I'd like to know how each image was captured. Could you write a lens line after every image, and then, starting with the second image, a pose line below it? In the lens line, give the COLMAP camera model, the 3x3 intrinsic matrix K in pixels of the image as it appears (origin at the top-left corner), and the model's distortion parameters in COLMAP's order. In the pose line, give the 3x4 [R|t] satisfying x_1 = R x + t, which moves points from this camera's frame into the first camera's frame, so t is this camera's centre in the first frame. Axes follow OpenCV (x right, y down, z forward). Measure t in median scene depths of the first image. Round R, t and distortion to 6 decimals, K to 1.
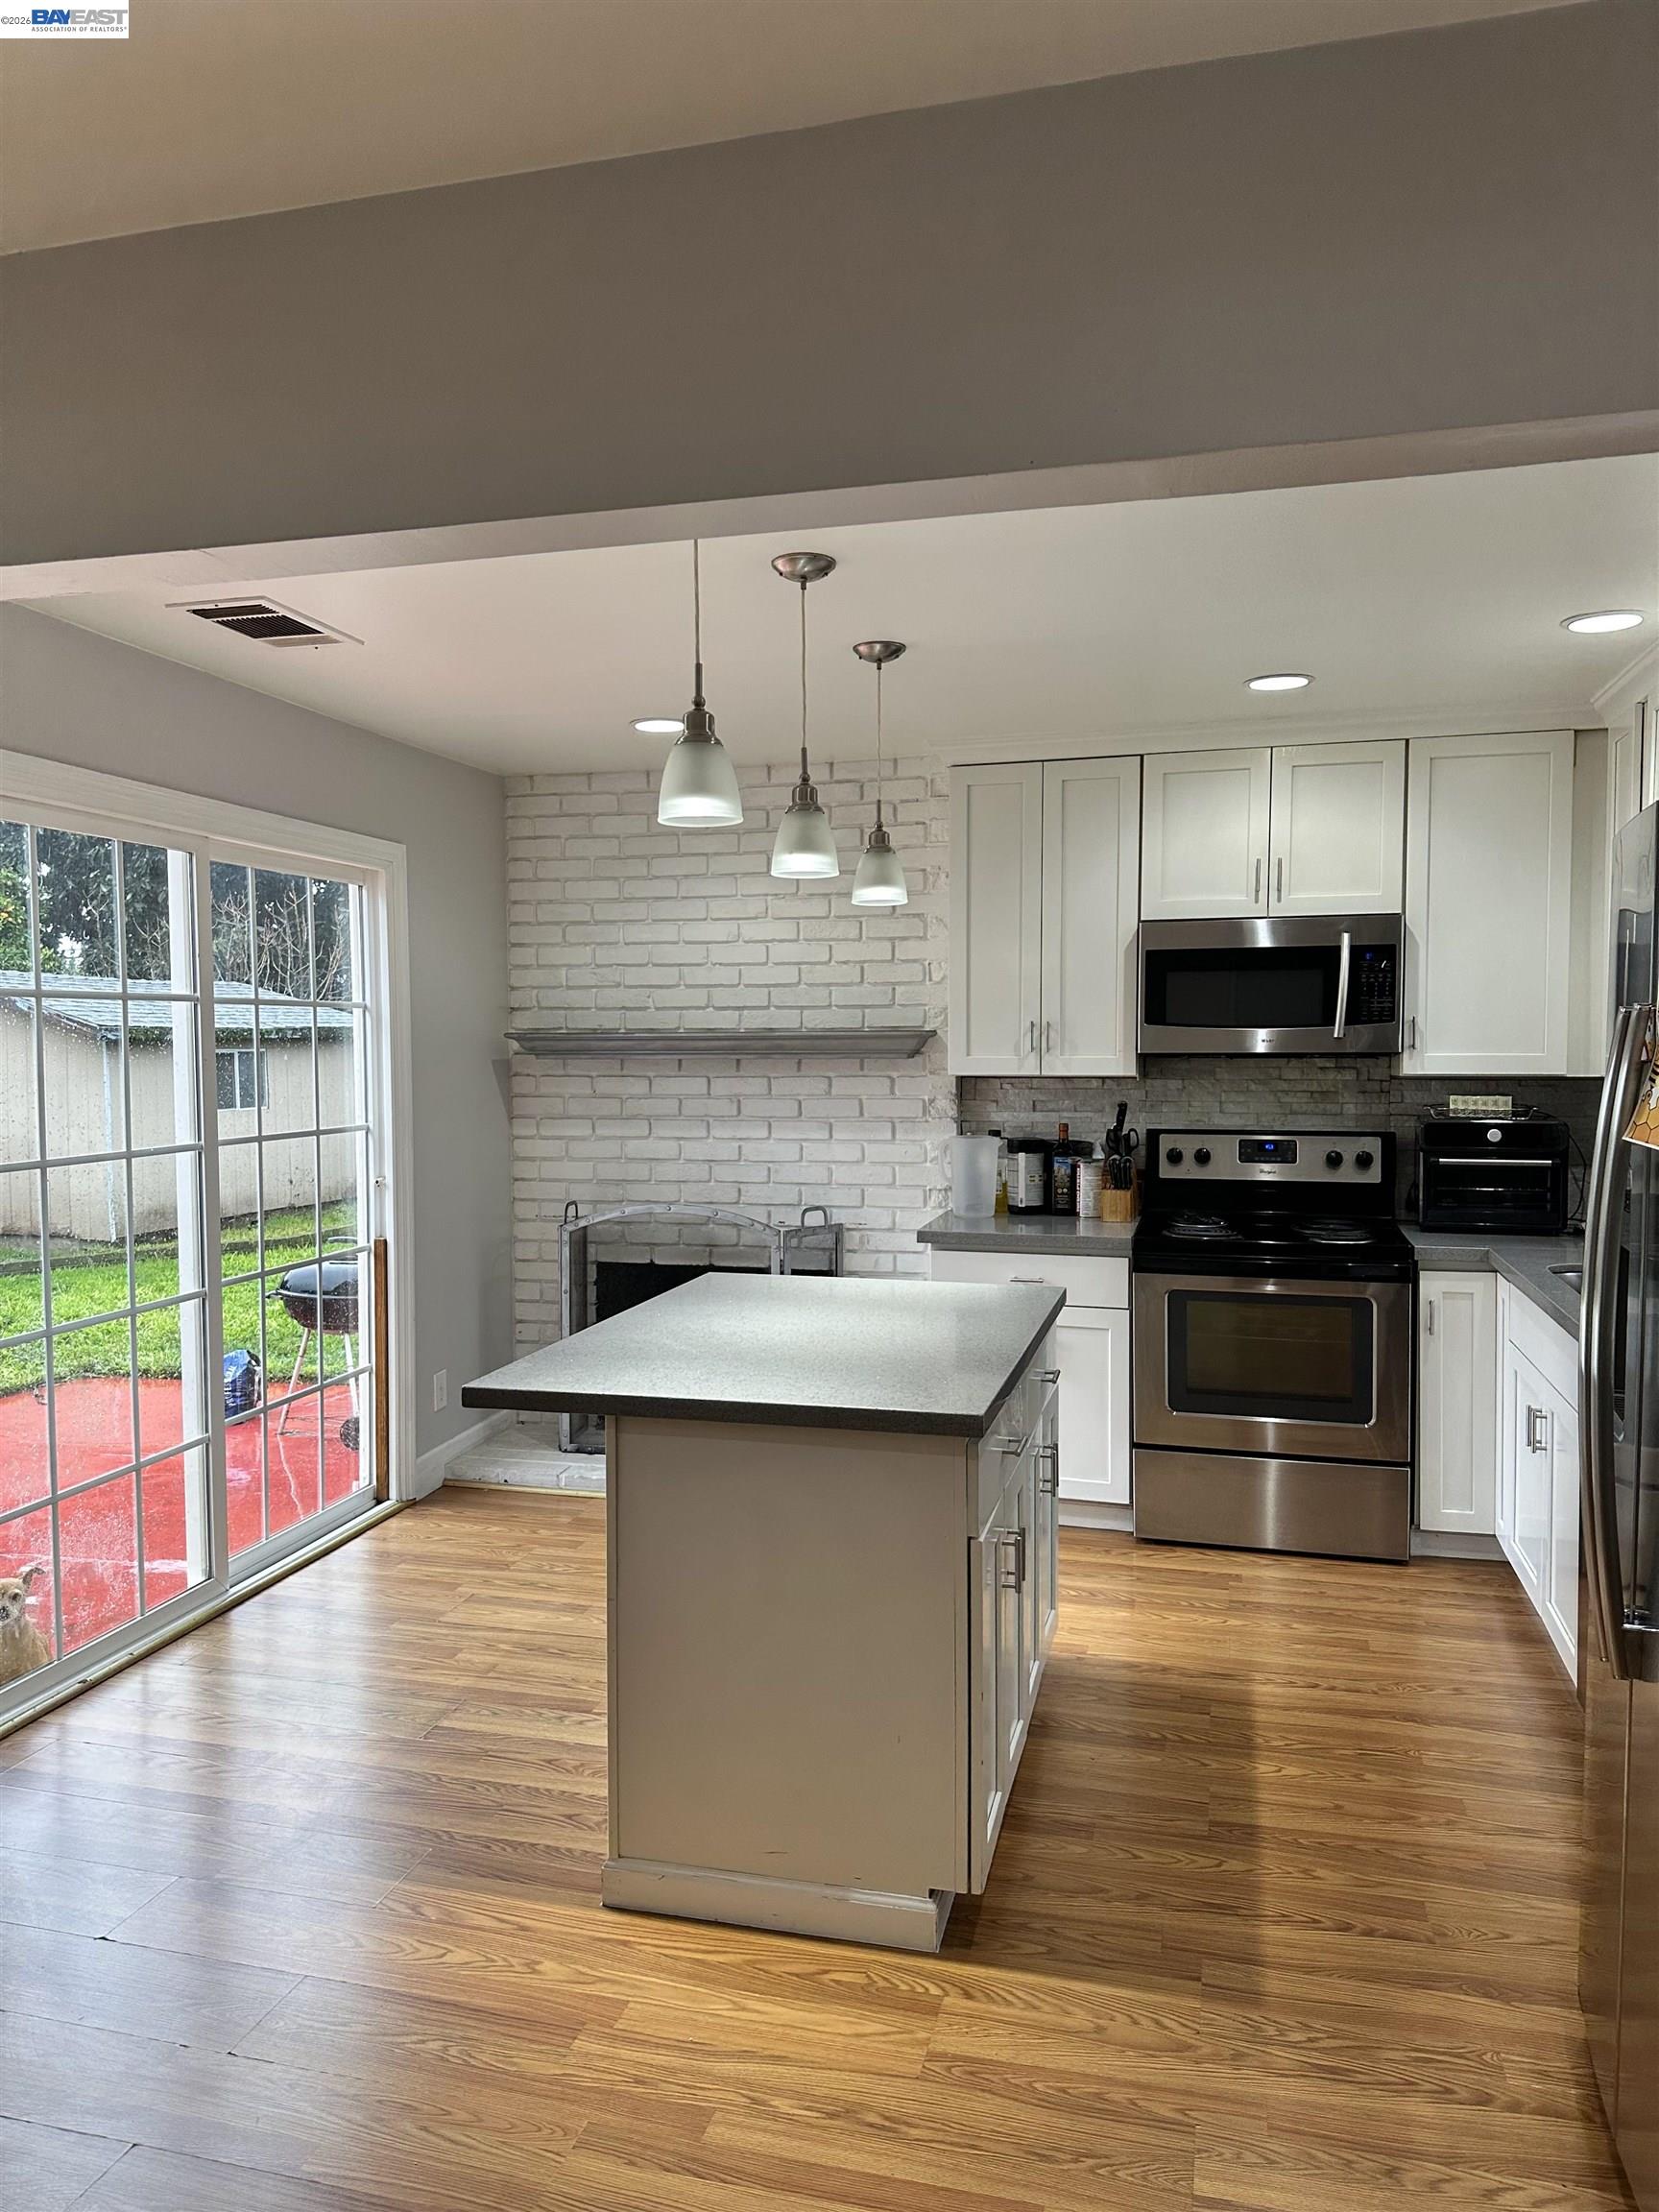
lens RADIAL K [[1543.9, 0, 817.6], [0, 1543.9, 1115.6], [0, 0, 1]] dist [0.171976, -0.288462]
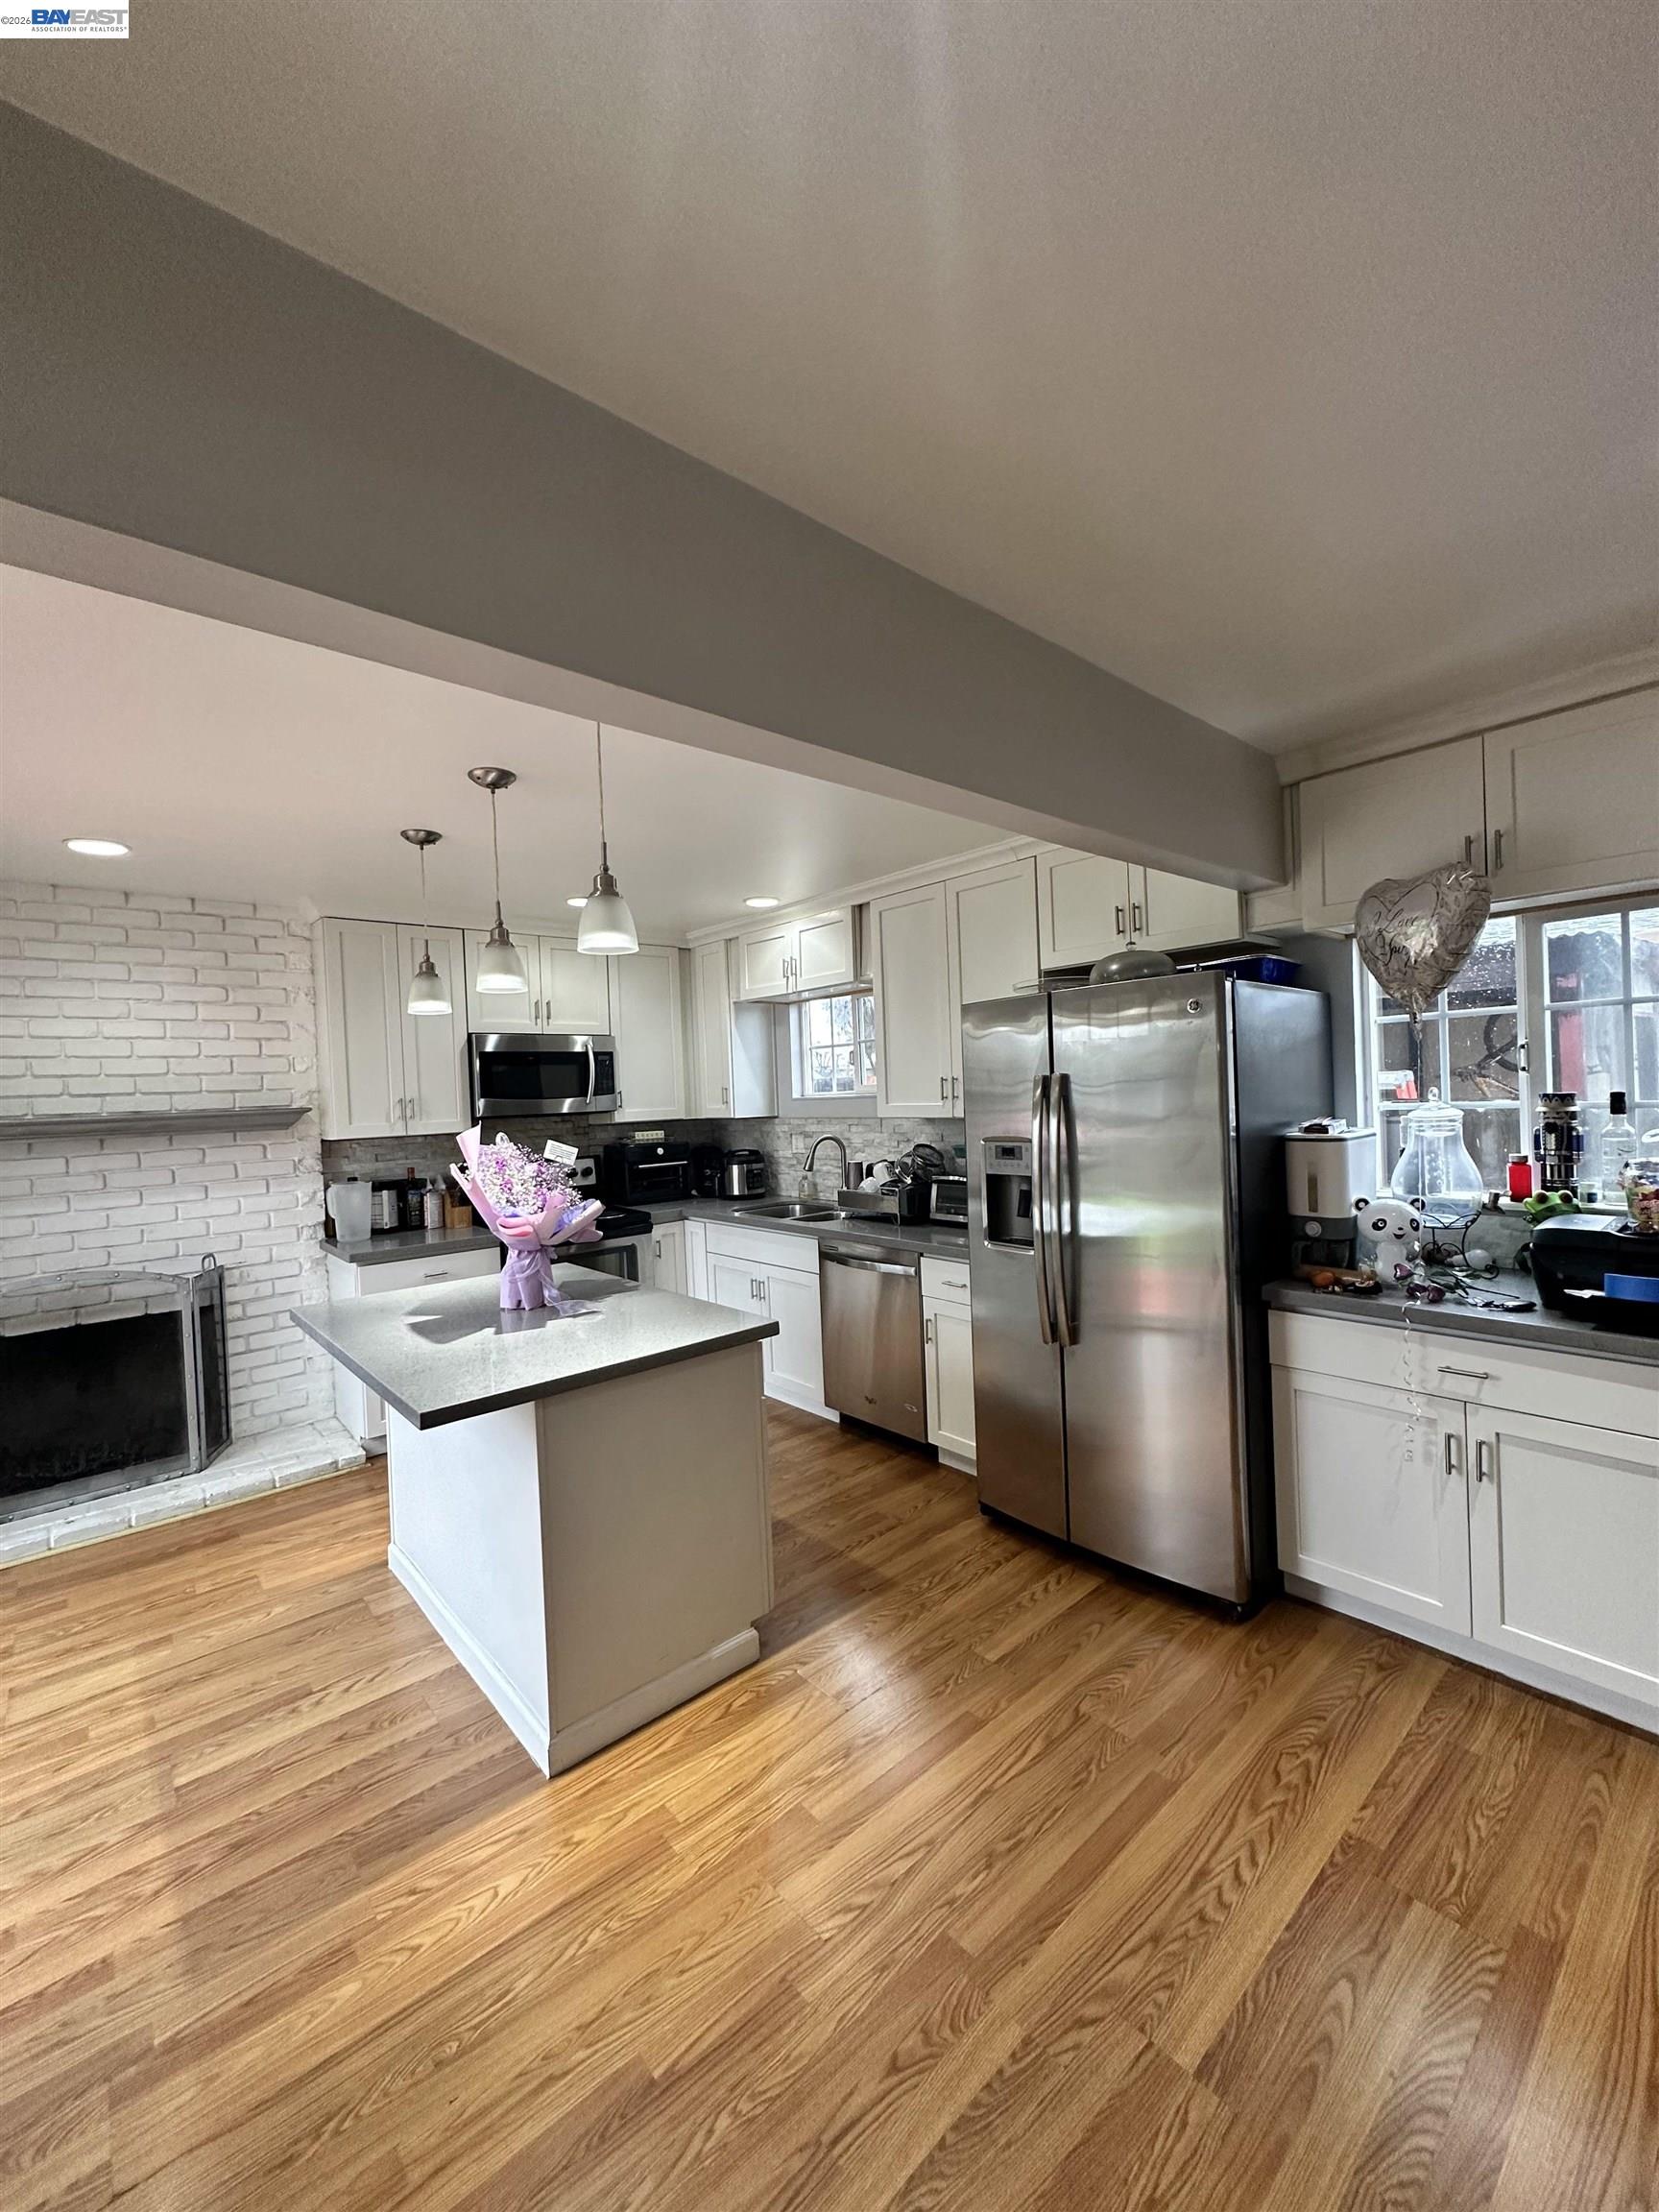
lens RADIAL K [[881.3, 0, 832.8], [0, 881.3, 1105.6], [0, 0, 1]] dist [-0.001955, 0.000508]
pose [[0.555650, -0.032263, 0.830790, -0.325959], [0.078628, 0.996807, -0.013878, -0.010700], [-0.827690, 0.073035, 0.556413, 0.205479]]
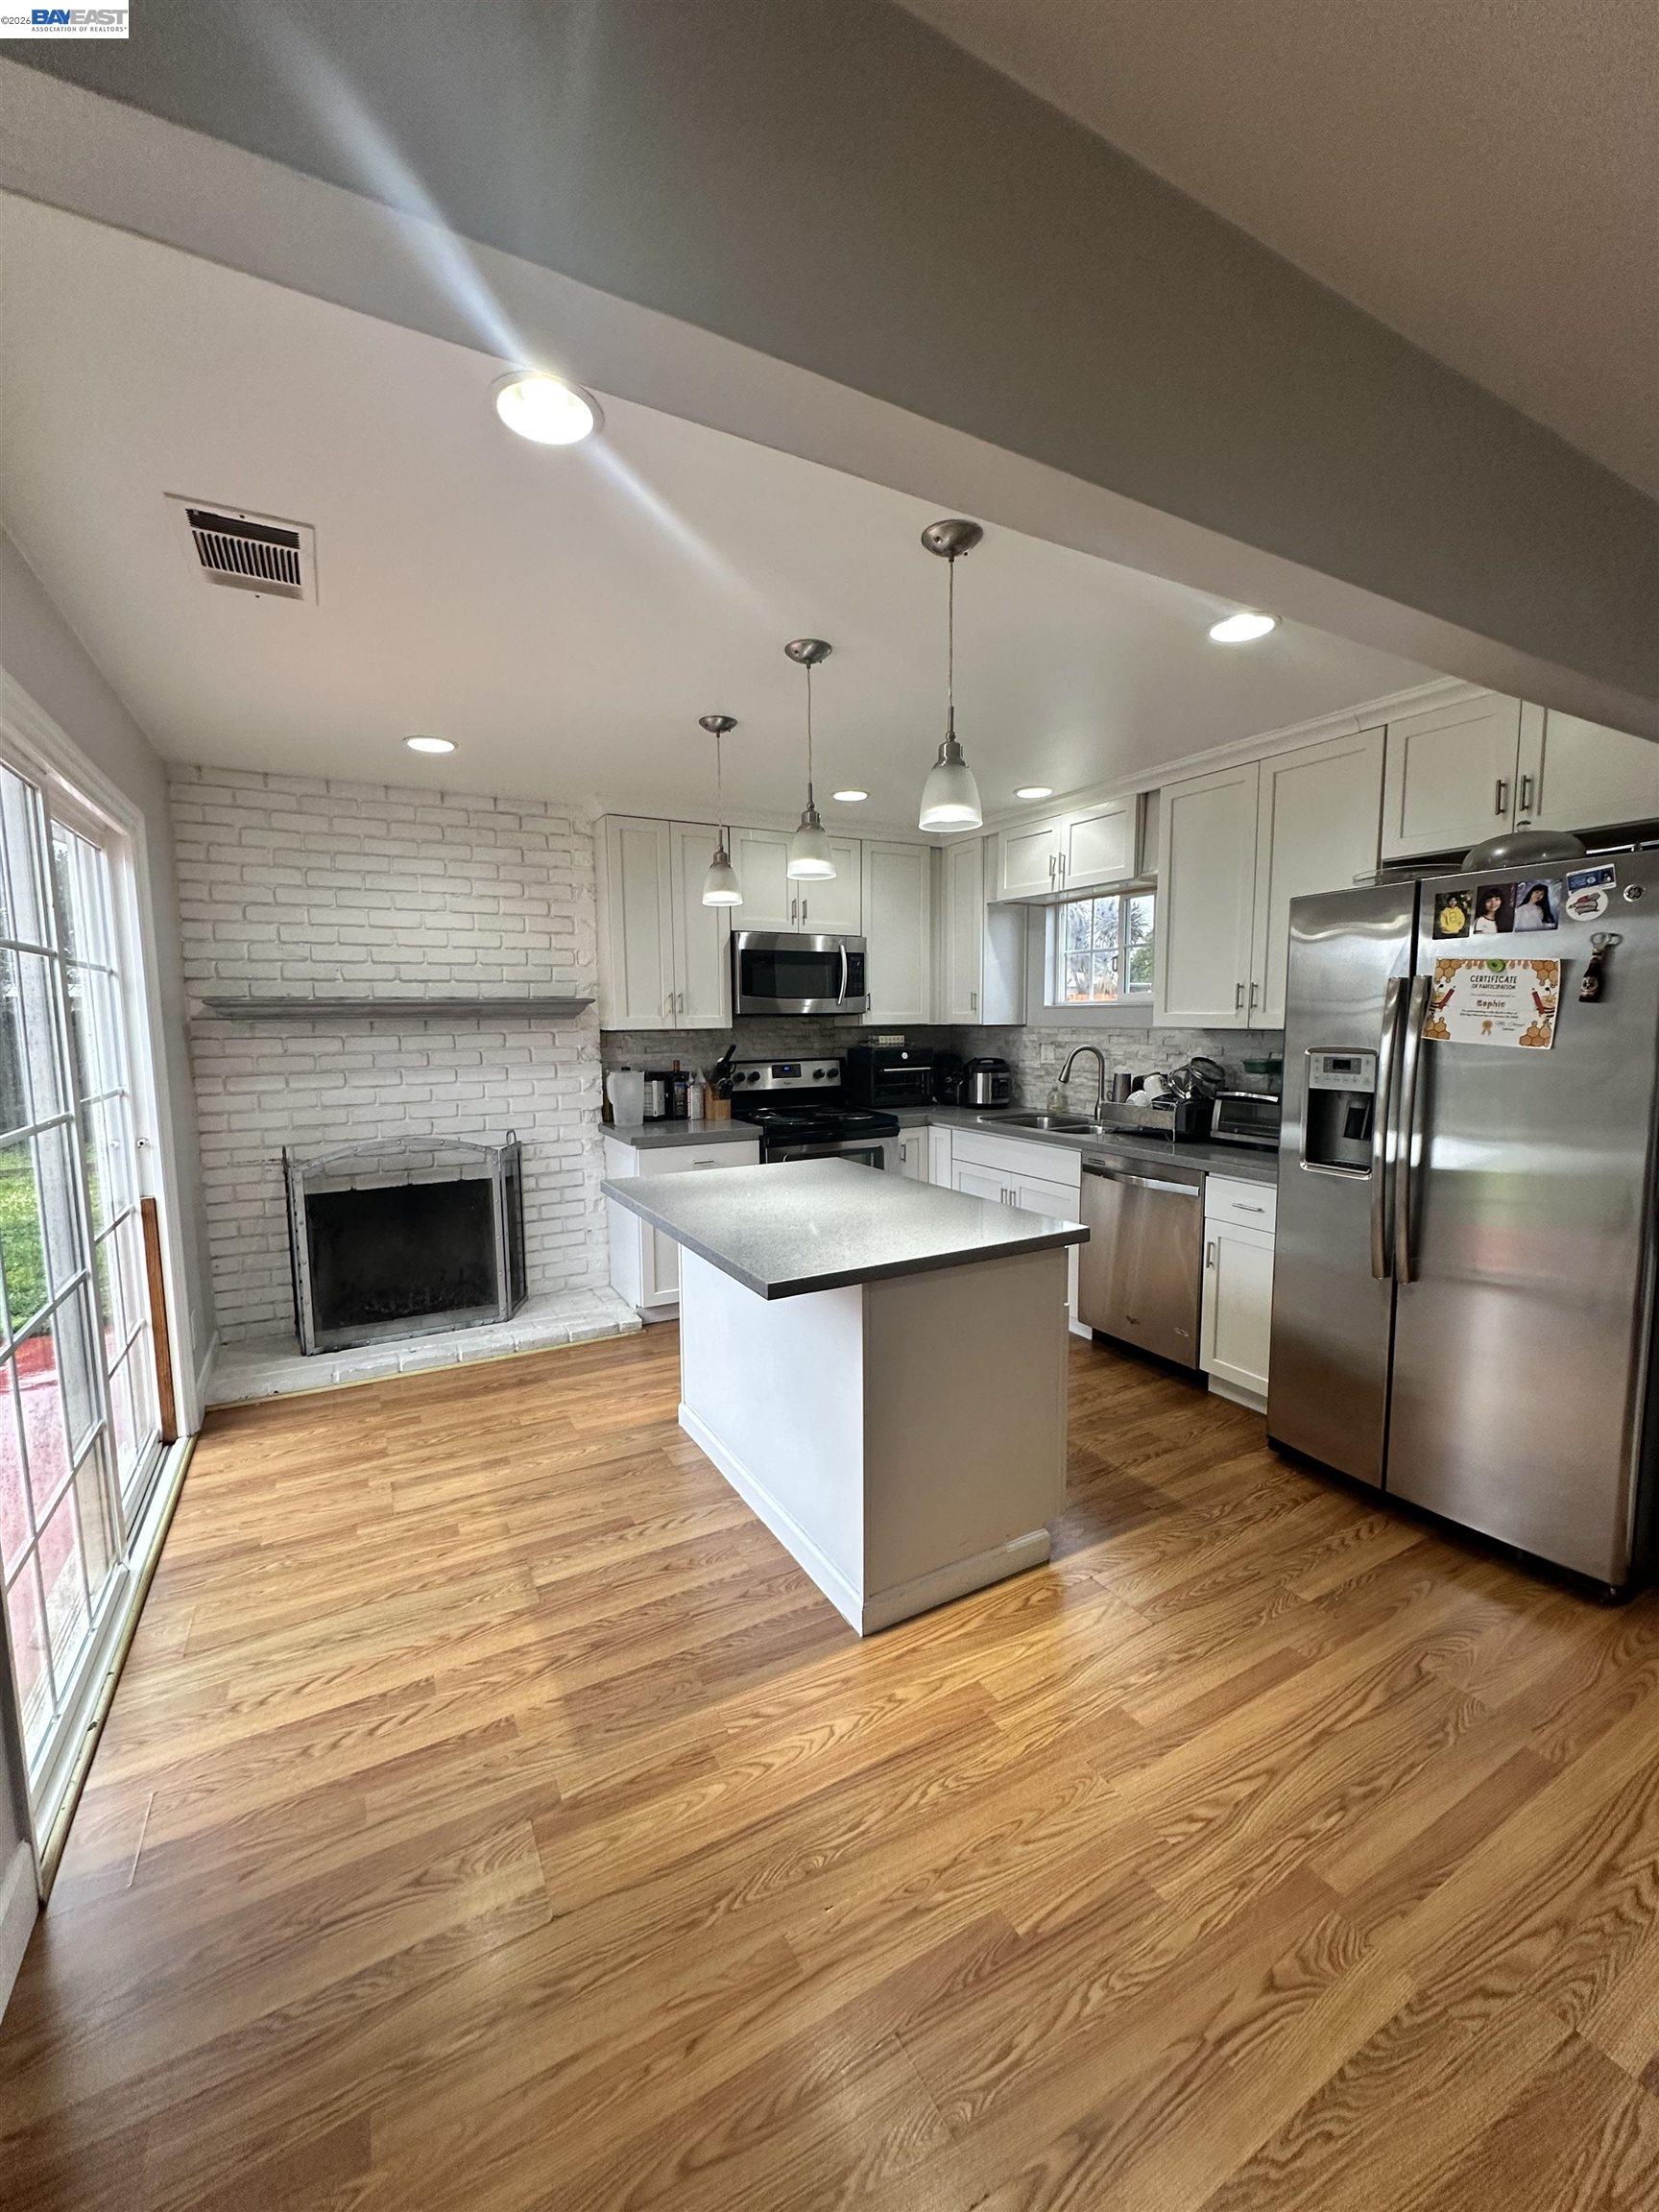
lens RADIAL K [[882.8, 0, 831.6], [0, 882.8, 1105.5], [0, 0, 1]] dist [-0.000352, 0.000098]
pose [[0.718144, -0.075721, 0.691762, -0.356598], [0.041148, 0.996944, 0.066409, -0.002006], [-0.694677, -0.019227, 0.719065, 0.270037]]
